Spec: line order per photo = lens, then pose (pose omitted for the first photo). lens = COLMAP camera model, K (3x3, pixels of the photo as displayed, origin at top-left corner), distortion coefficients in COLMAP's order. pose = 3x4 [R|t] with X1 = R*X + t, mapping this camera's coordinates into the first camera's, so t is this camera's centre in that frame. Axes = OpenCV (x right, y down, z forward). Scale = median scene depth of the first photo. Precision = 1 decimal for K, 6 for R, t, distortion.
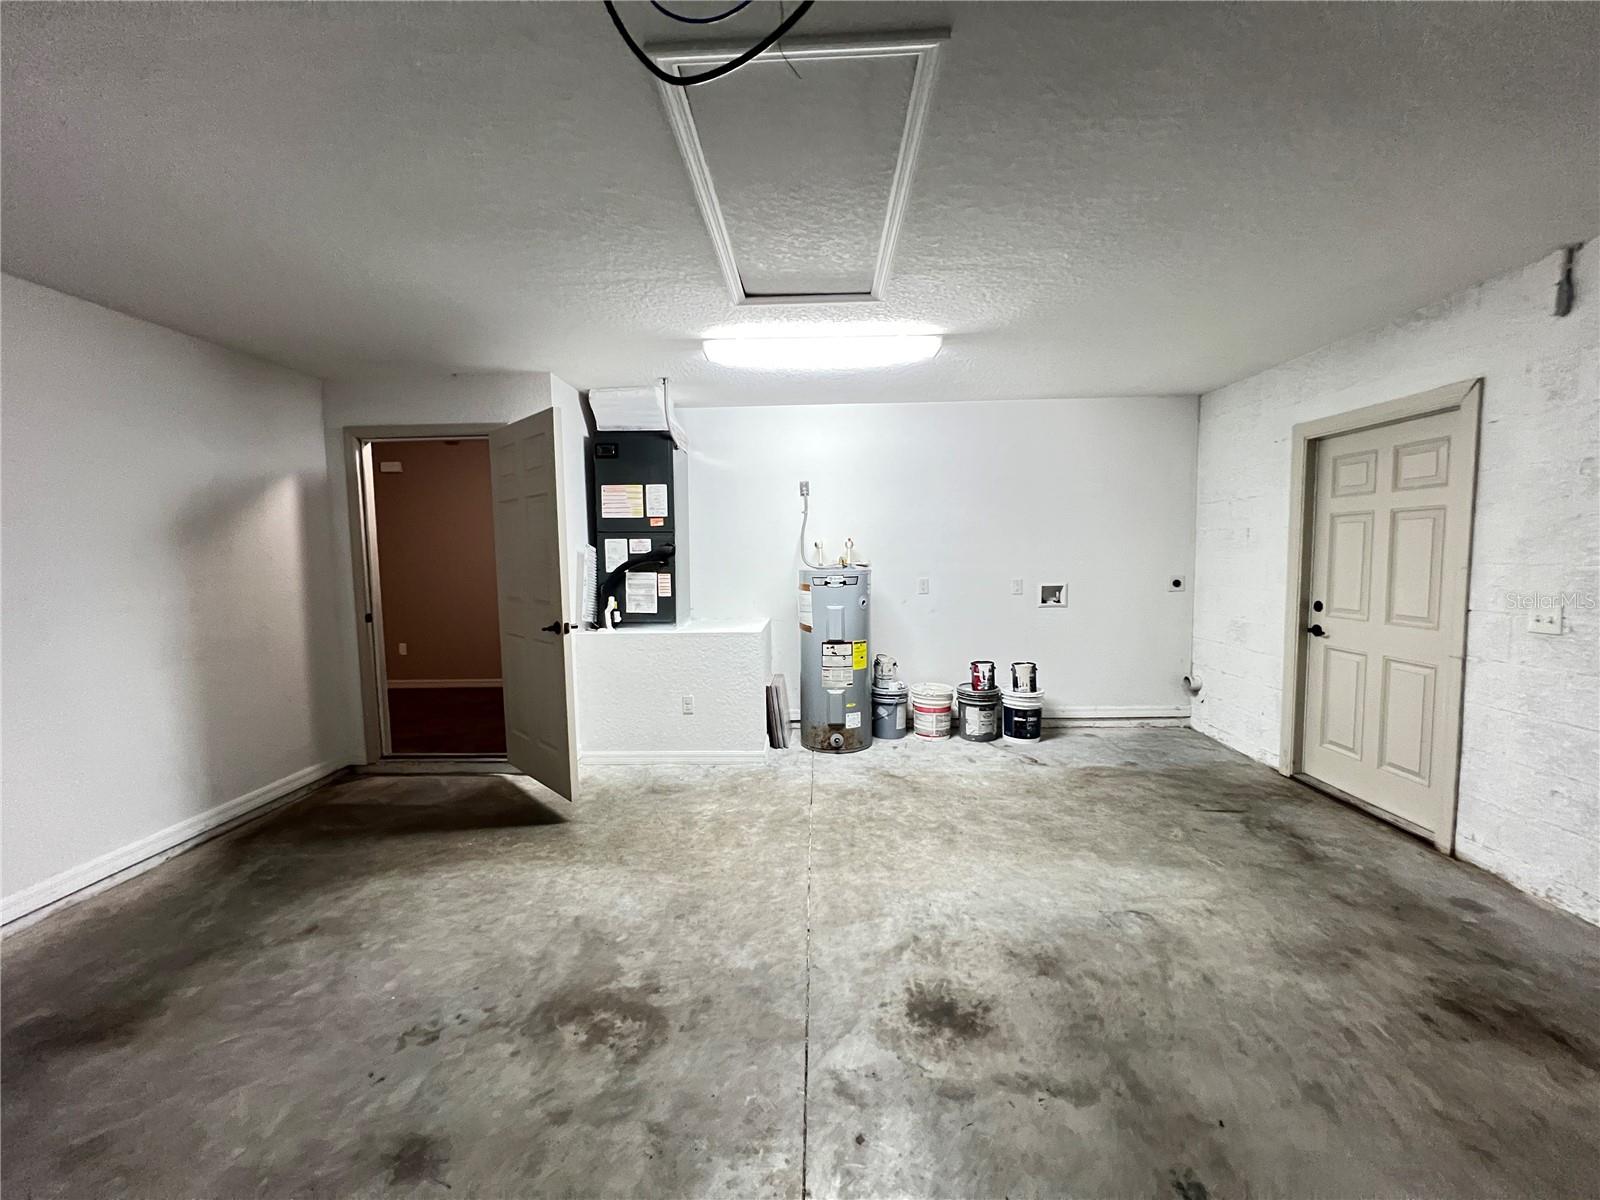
lens RADIAL K [[642.7, 0, 800.2], [0, 642.7, 600.9], [0, 0, 1]] dist [0.000624, 0.000056]
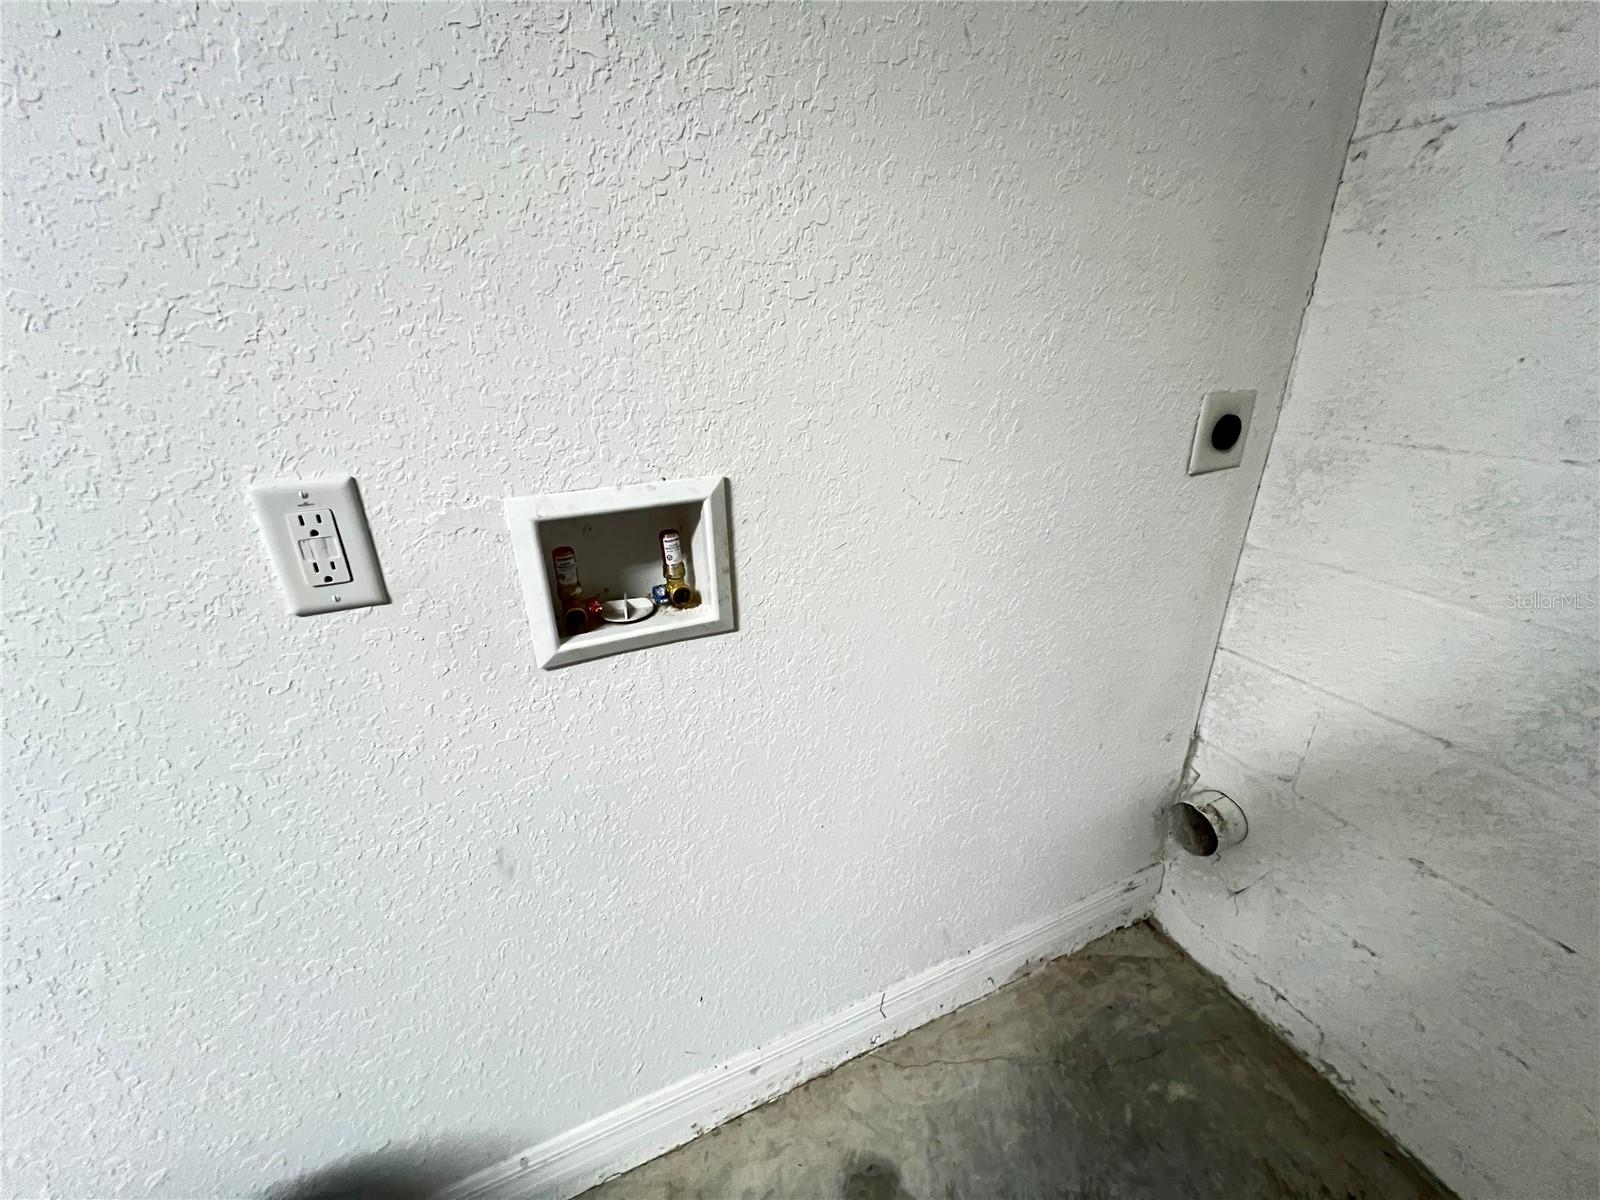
lens RADIAL K [[642.7, 0, 800.7], [0, 642.7, 596.9], [0, 0, 1]] dist [0.000624, 0.000056]
pose [[0.903010, -0.167794, 0.395497, 0.368565], [0.036380, 0.947134, 0.318769, -0.047463], [-0.428077, -0.273464, 0.861376, 0.860277]]
